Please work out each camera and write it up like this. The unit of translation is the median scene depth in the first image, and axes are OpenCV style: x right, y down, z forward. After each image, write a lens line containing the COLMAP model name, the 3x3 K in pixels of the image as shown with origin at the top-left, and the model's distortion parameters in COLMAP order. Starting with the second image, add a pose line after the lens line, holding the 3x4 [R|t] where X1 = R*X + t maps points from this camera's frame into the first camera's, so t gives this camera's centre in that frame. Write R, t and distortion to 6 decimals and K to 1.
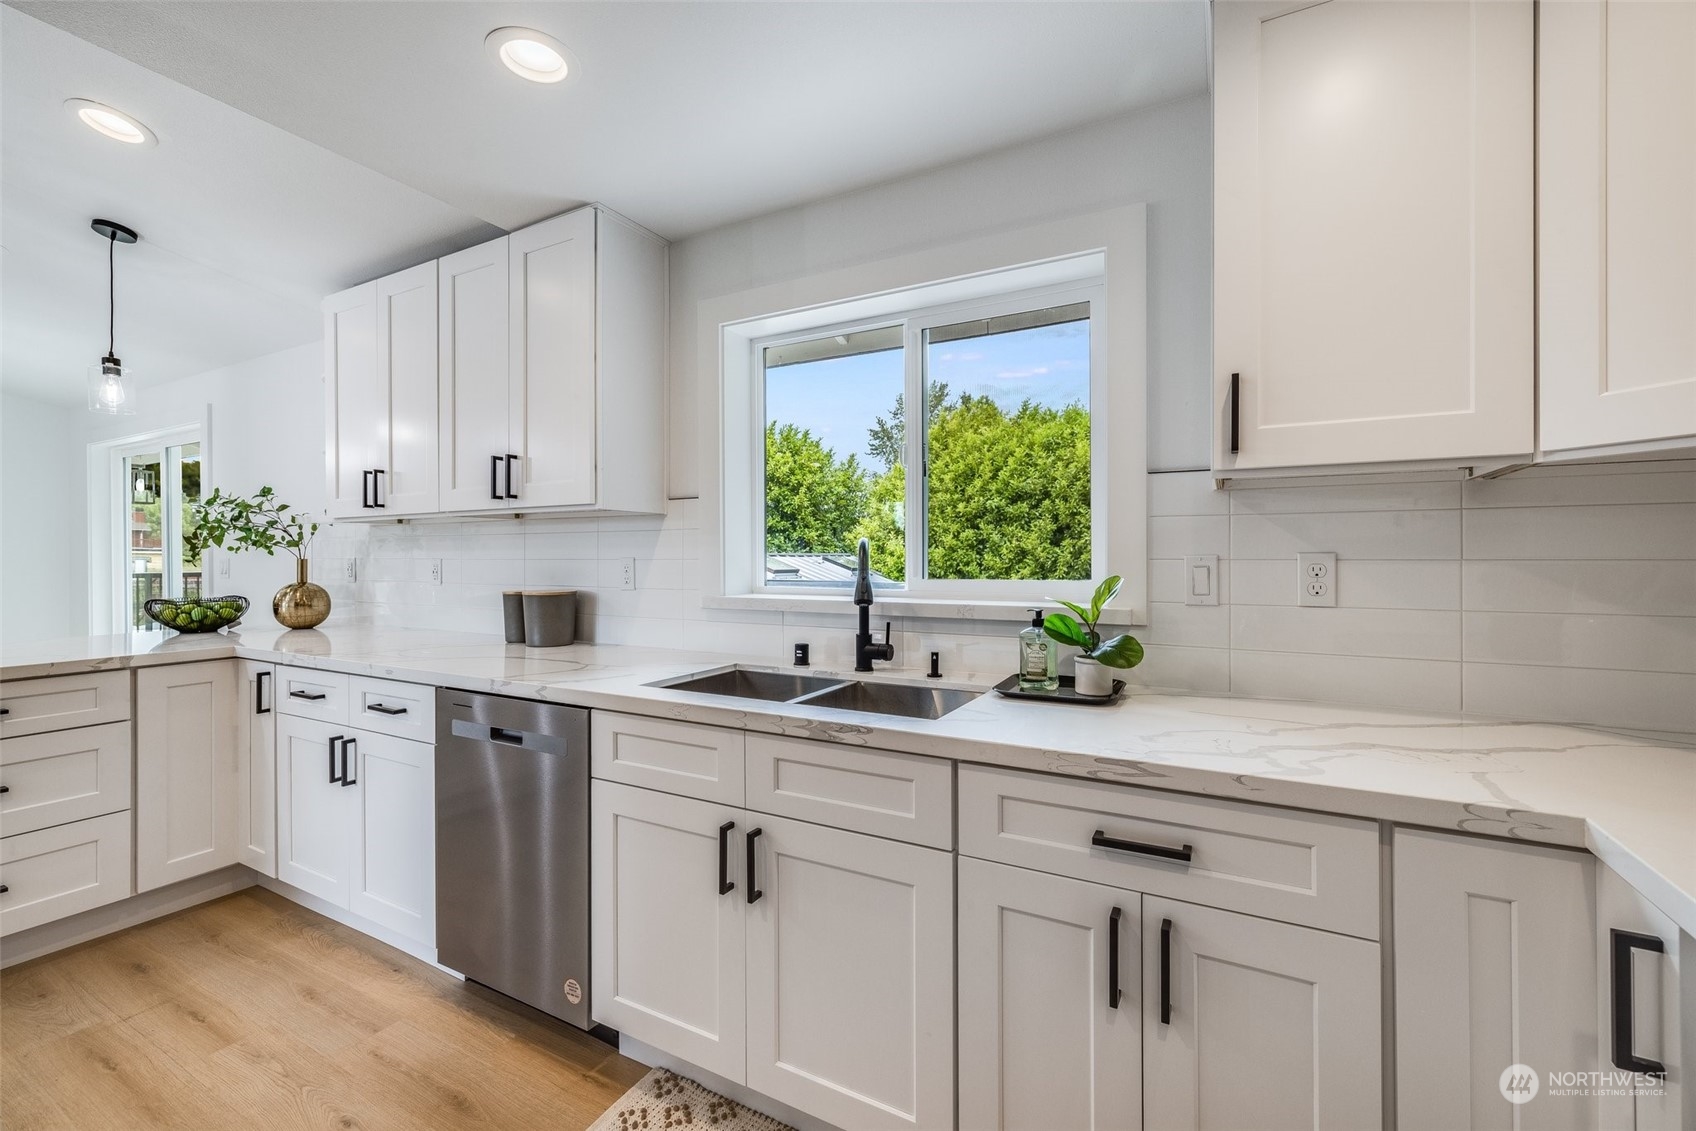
lens RADIAL K [[705.7, 0, 848.0], [0, 705.7, 565.5], [0, 0, 1]] dist [-0.000943, -0.000171]
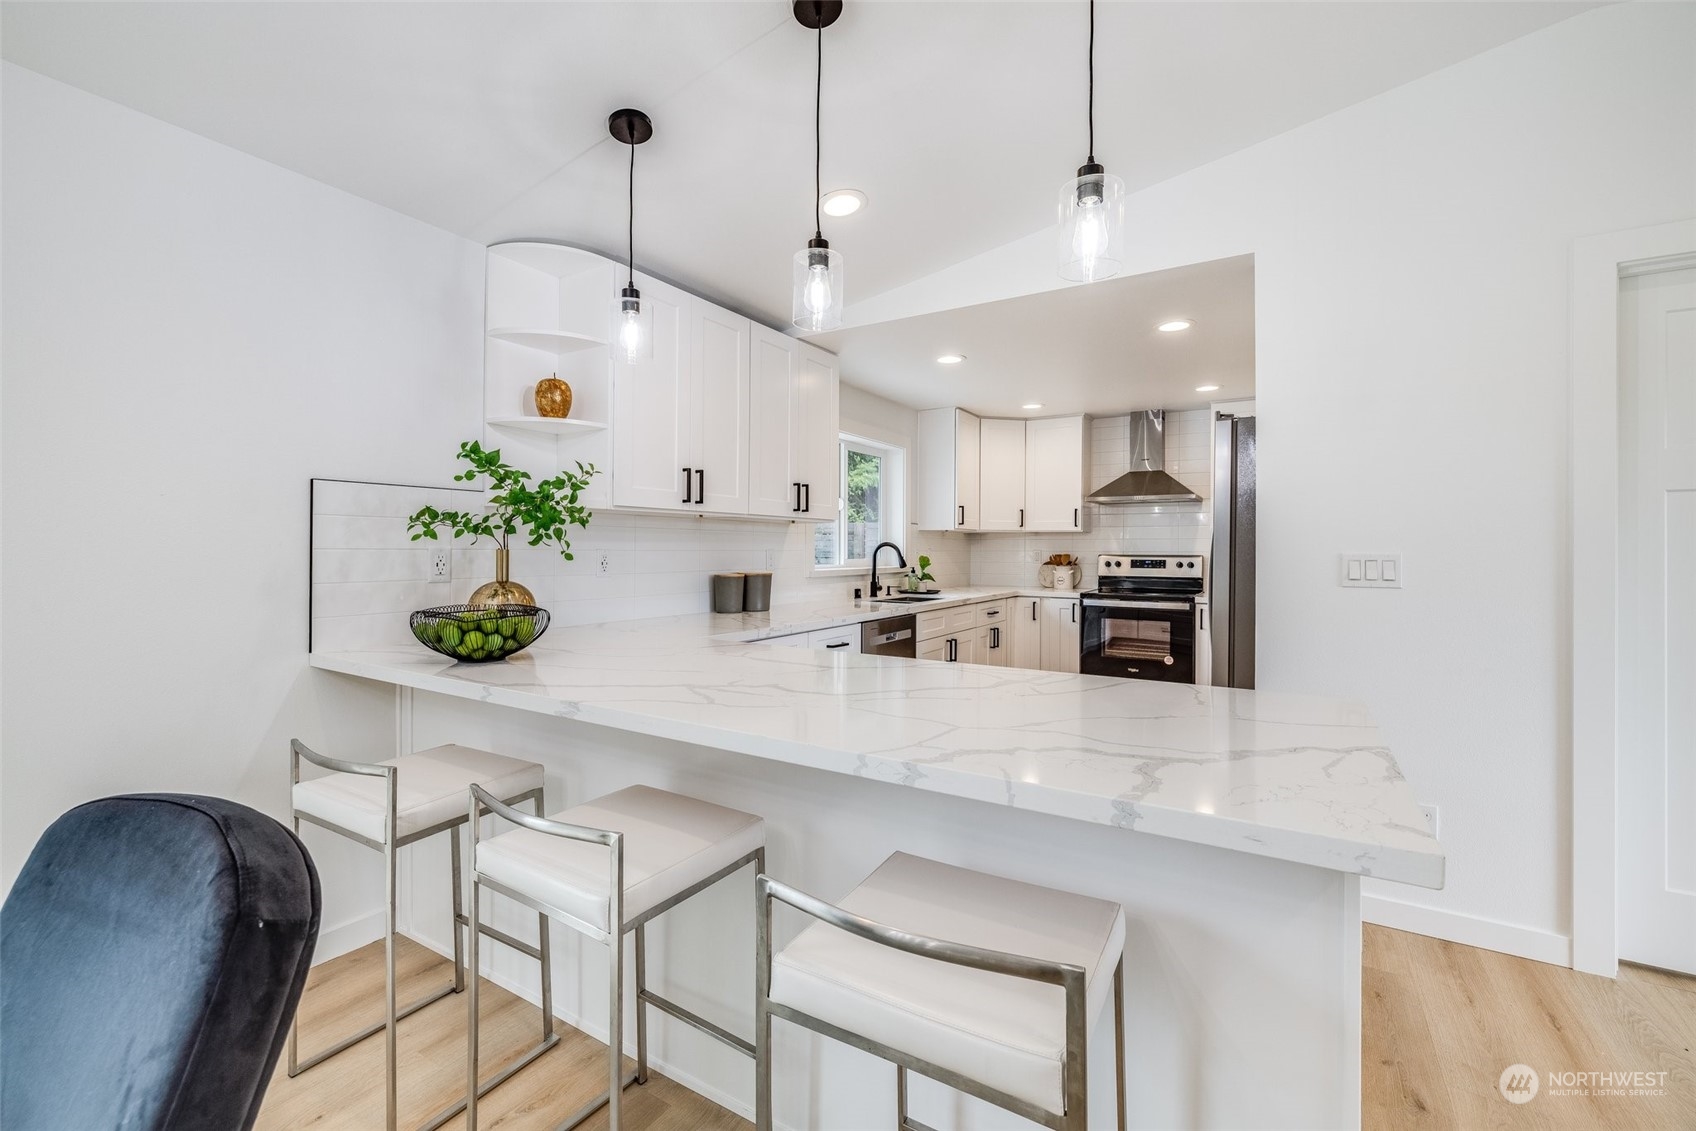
lens RADIAL K [[720.1, 0, 850.8], [0, 720.1, 551.5], [0, 0, 1]] dist [-0.000764, -0.000041]
pose [[0.060902, 0.001657, 0.998142, -1.843547], [0.007956, 0.999966, -0.002146, 0.000137], [-0.998112, 0.008072, 0.060886, 0.703734]]
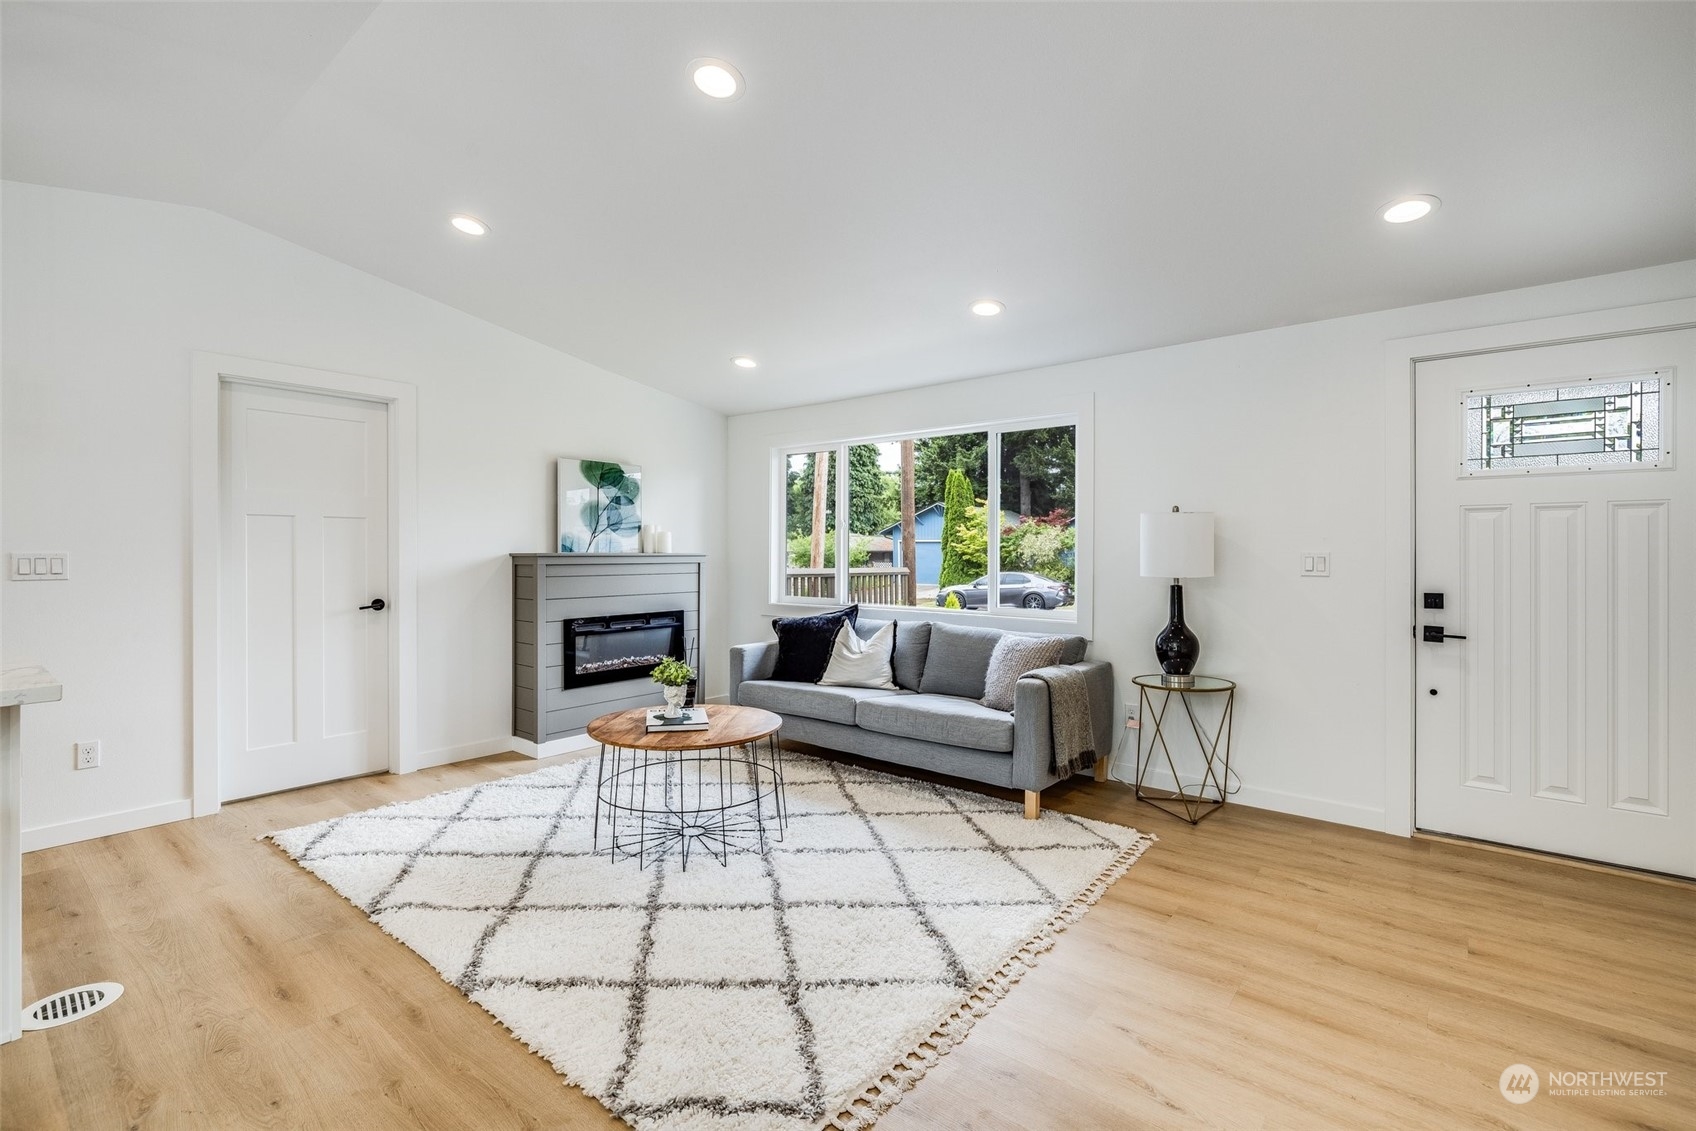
lens RADIAL K [[774.3, 0, 848.0], [0, 774.3, 565.5], [0, 0, 1]] dist [0.001599, 0.000427]
pose [[-0.976934, 0.002067, 0.213532, -2.366129], [0.005004, 0.999900, 0.013216, 0.016453], [-0.213483, 0.013980, -0.976847, 1.005193]]
